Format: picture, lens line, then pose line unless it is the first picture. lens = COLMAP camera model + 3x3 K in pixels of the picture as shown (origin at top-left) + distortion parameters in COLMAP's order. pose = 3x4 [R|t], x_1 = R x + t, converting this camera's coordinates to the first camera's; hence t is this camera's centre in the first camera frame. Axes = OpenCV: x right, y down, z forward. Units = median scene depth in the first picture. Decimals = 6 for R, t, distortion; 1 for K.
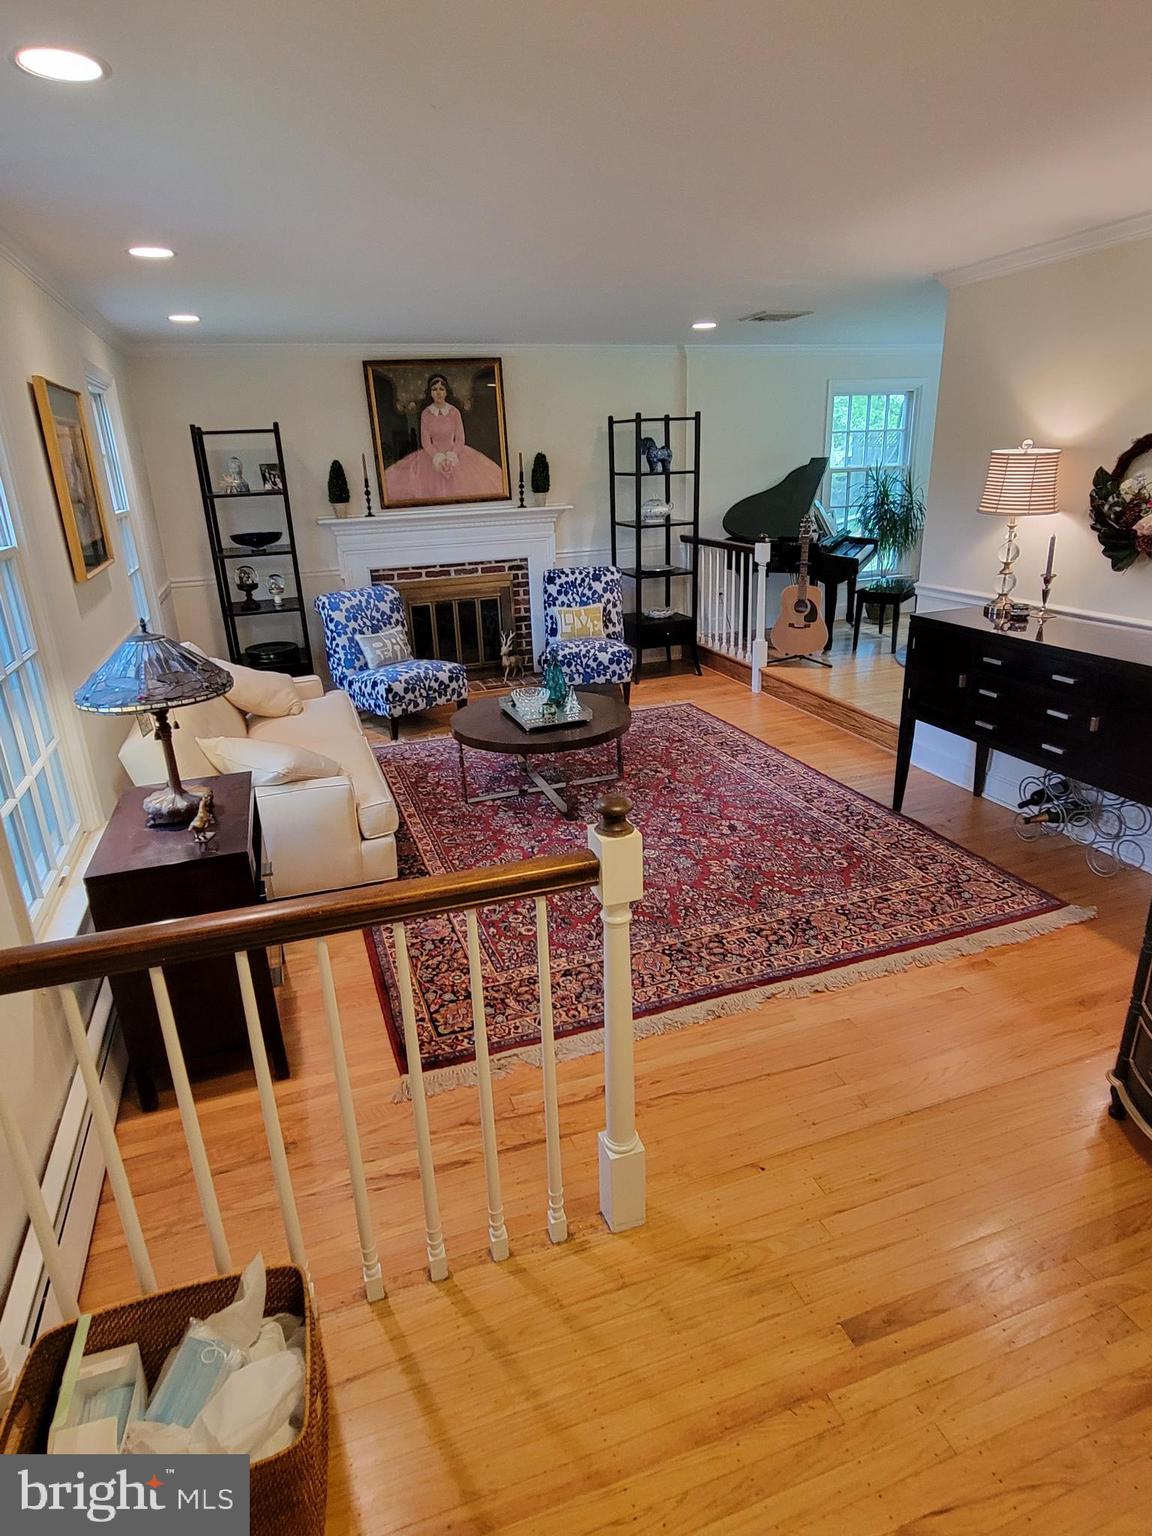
lens RADIAL K [[850.1, 0, 572.5], [0, 850.1, 766.2], [0, 0, 1]] dist [0.000849, 0.000258]
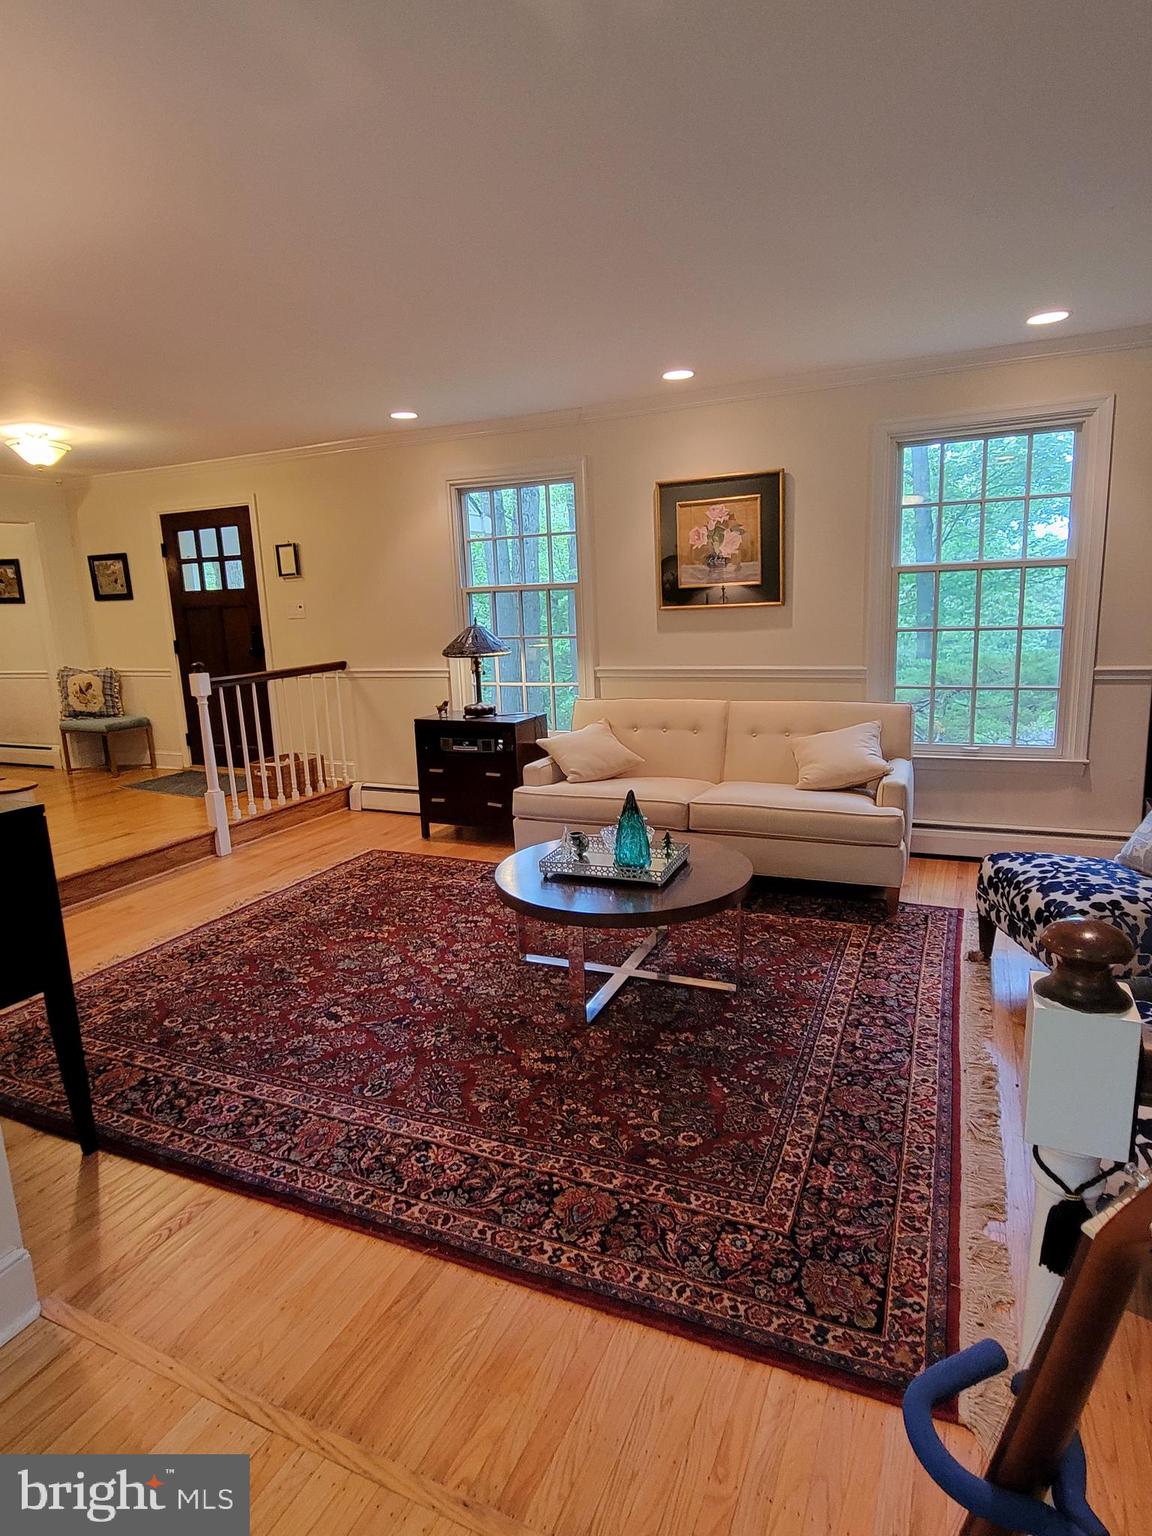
lens RADIAL K [[850.1, 0, 578.4], [0, 850.1, 766.2], [0, 0, 1]] dist [0.000849, 0.000258]
pose [[-0.685590, 0.204764, -0.698597, 0.507516], [-0.185571, 0.878770, 0.439689, -0.478640], [0.703939, 0.431086, -0.564478, 1.454523]]
